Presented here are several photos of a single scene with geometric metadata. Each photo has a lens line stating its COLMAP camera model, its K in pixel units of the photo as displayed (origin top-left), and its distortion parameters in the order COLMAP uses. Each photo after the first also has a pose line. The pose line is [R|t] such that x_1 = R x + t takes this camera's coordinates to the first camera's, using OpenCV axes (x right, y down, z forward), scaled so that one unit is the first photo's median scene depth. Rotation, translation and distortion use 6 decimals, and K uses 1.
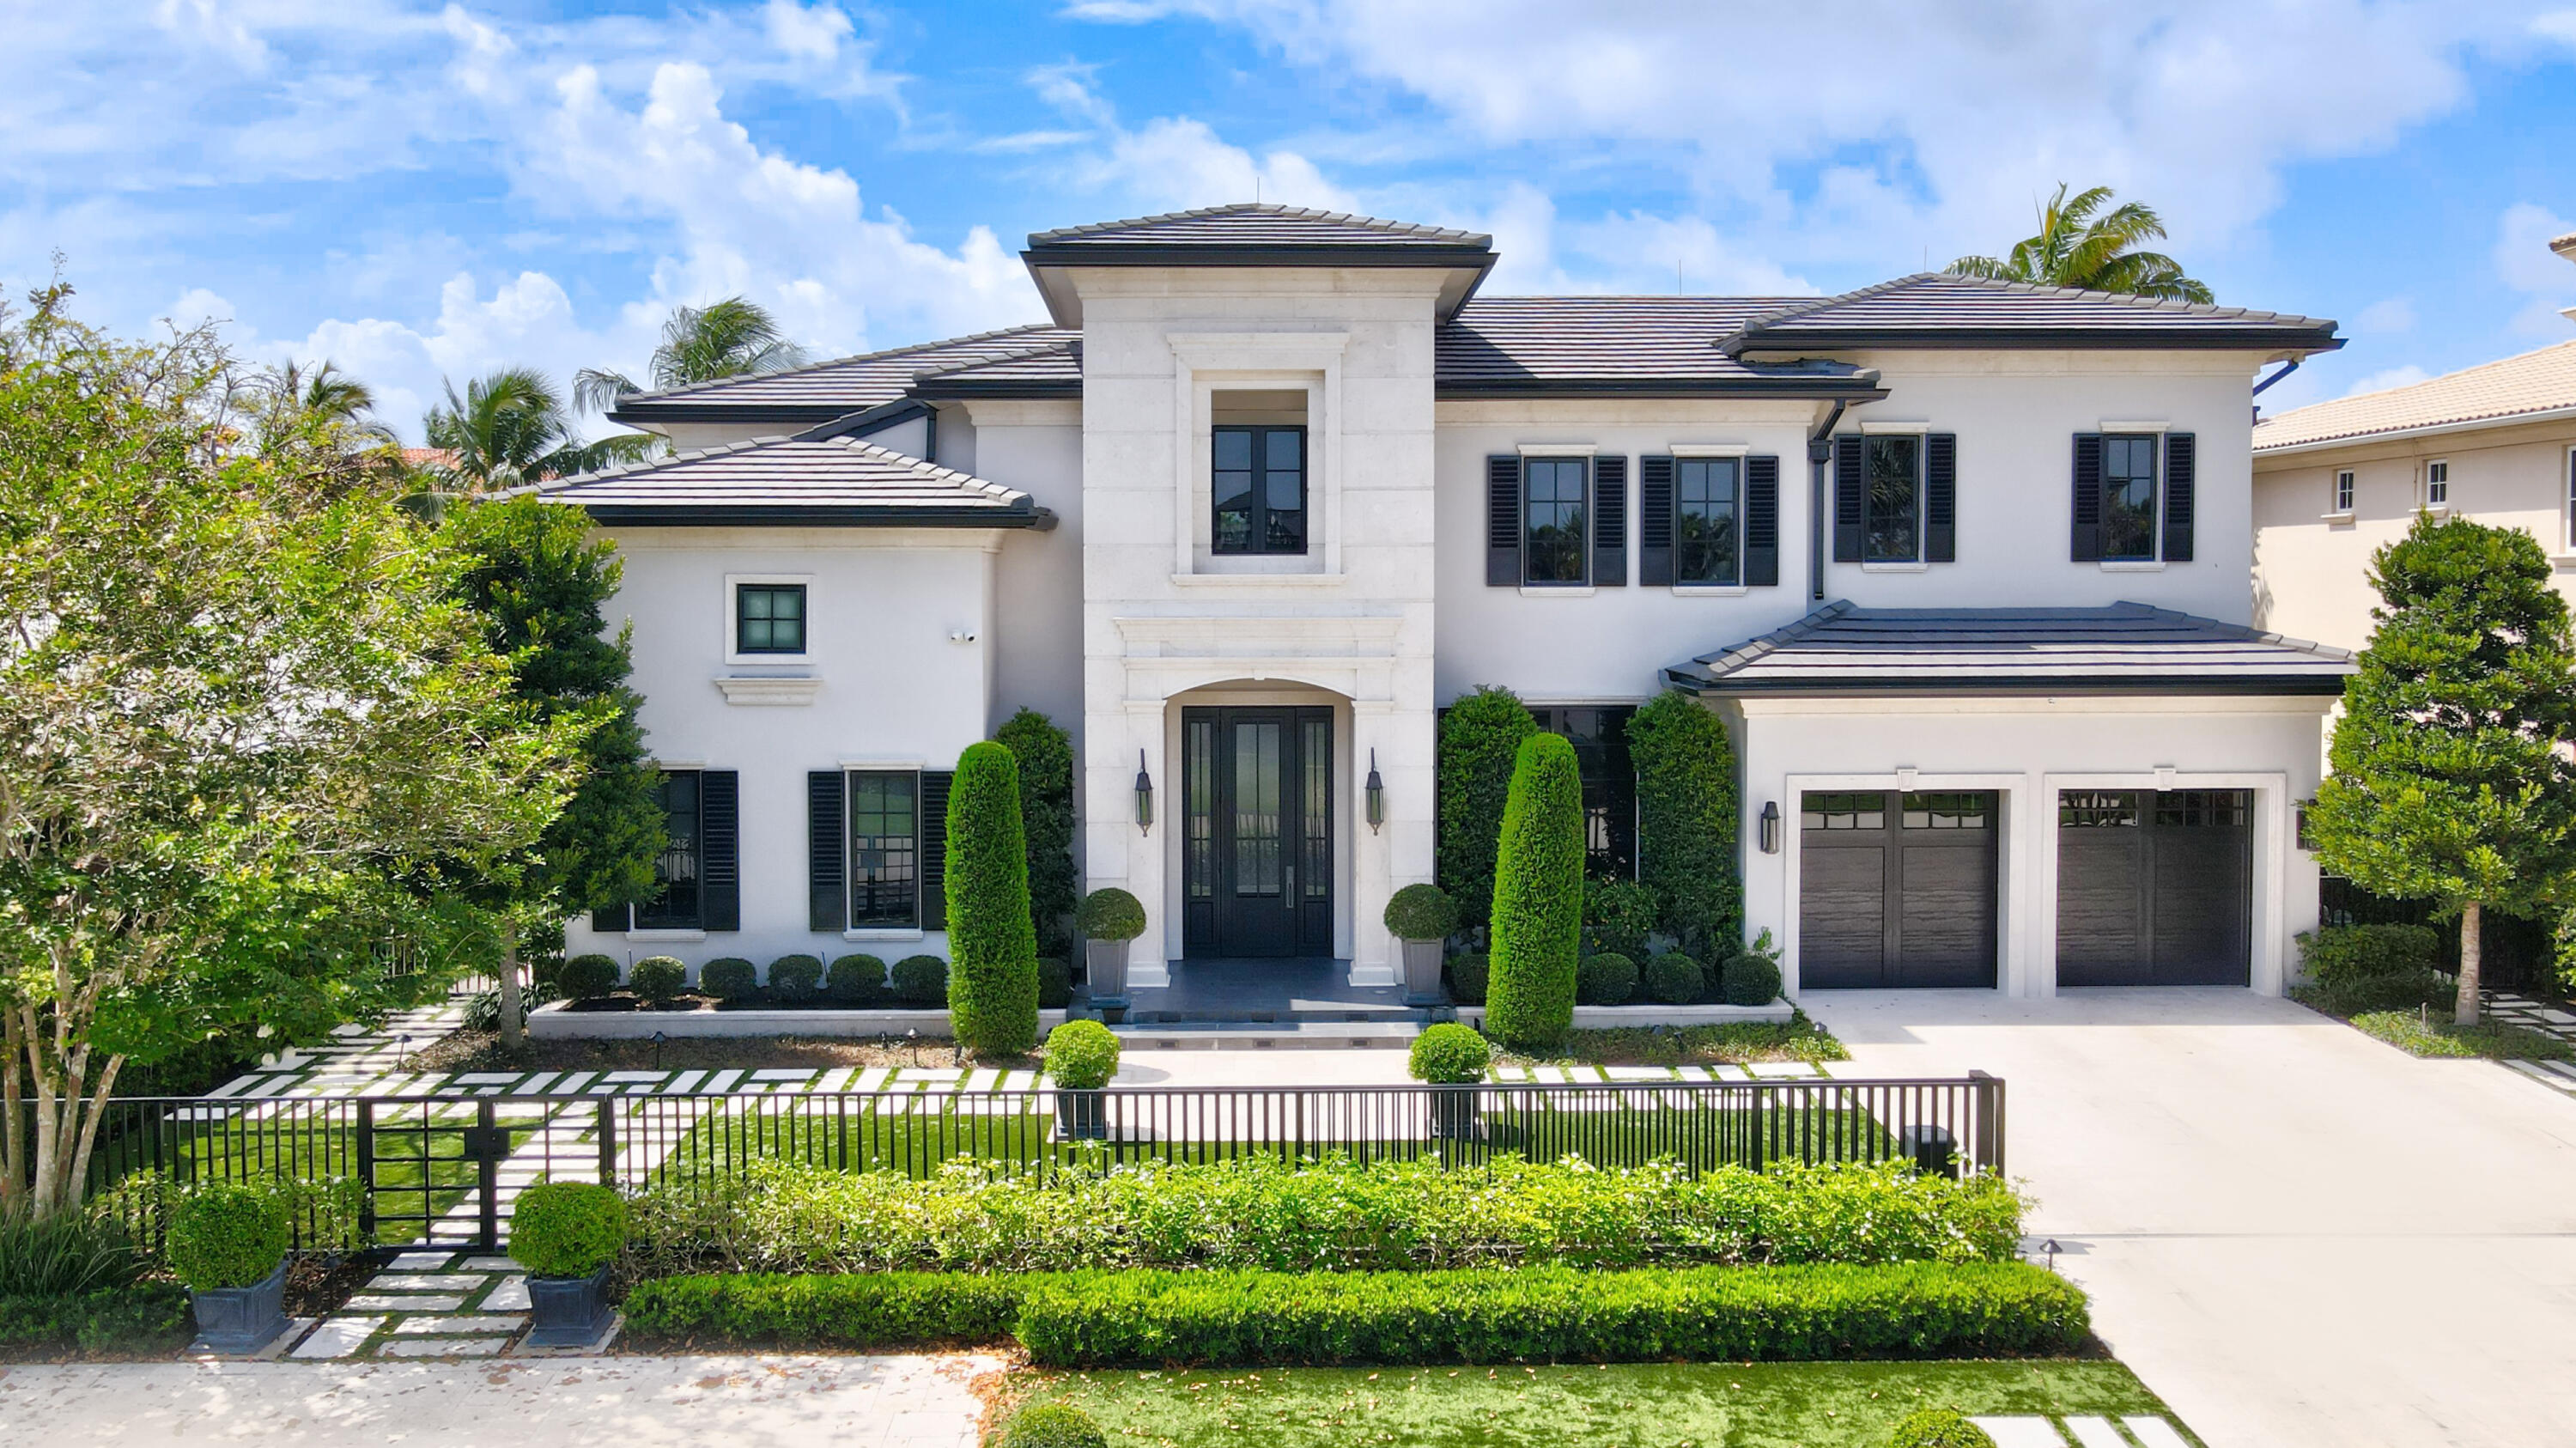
lens RADIAL K [[1941.8, 0, 1291.5], [0, 1941.8, 764.4], [0, 0, 1]] dist [0.005178, 0.004817]
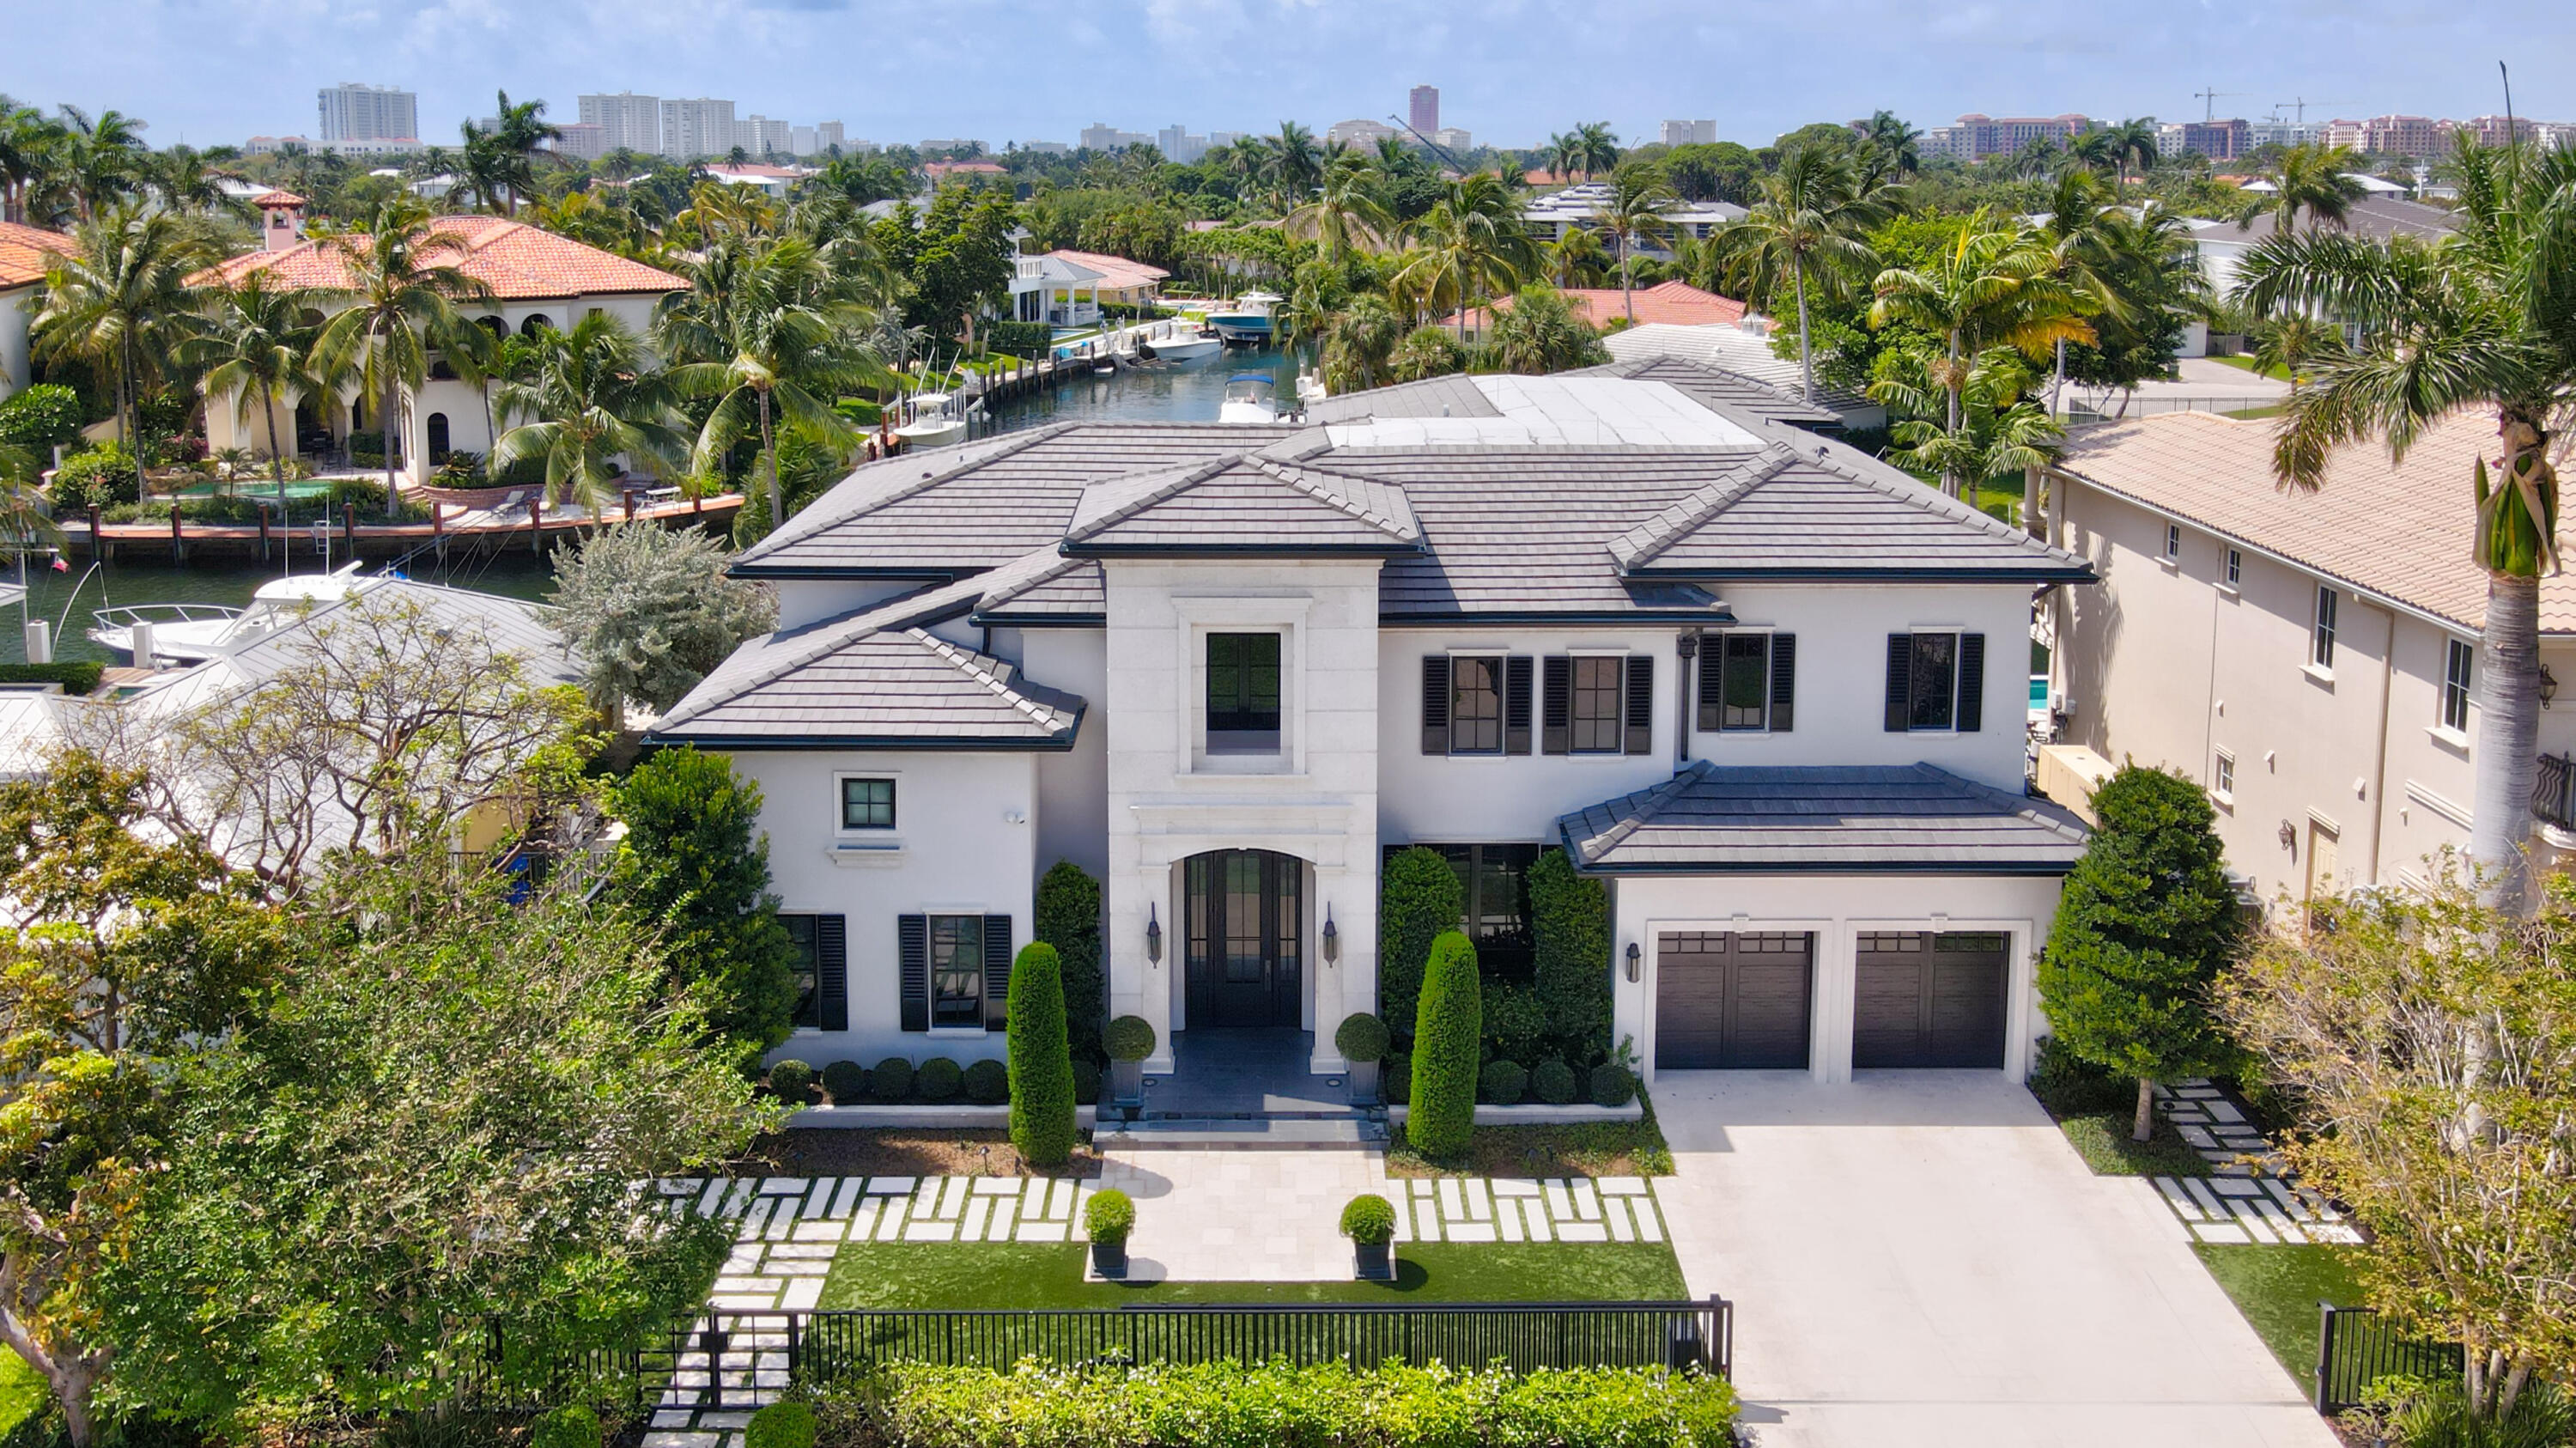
lens RADIAL K [[1968.6, 0, 1292.9], [0, 1968.6, 557.2], [0, 0, 1]] dist [0.000571, 0.005265]
pose [[0.999914, 0.006110, -0.011624, 0.031324], [-0.004876, 0.994631, 0.103371, -0.375059], [0.012193, -0.103305, 0.994575, -0.293482]]
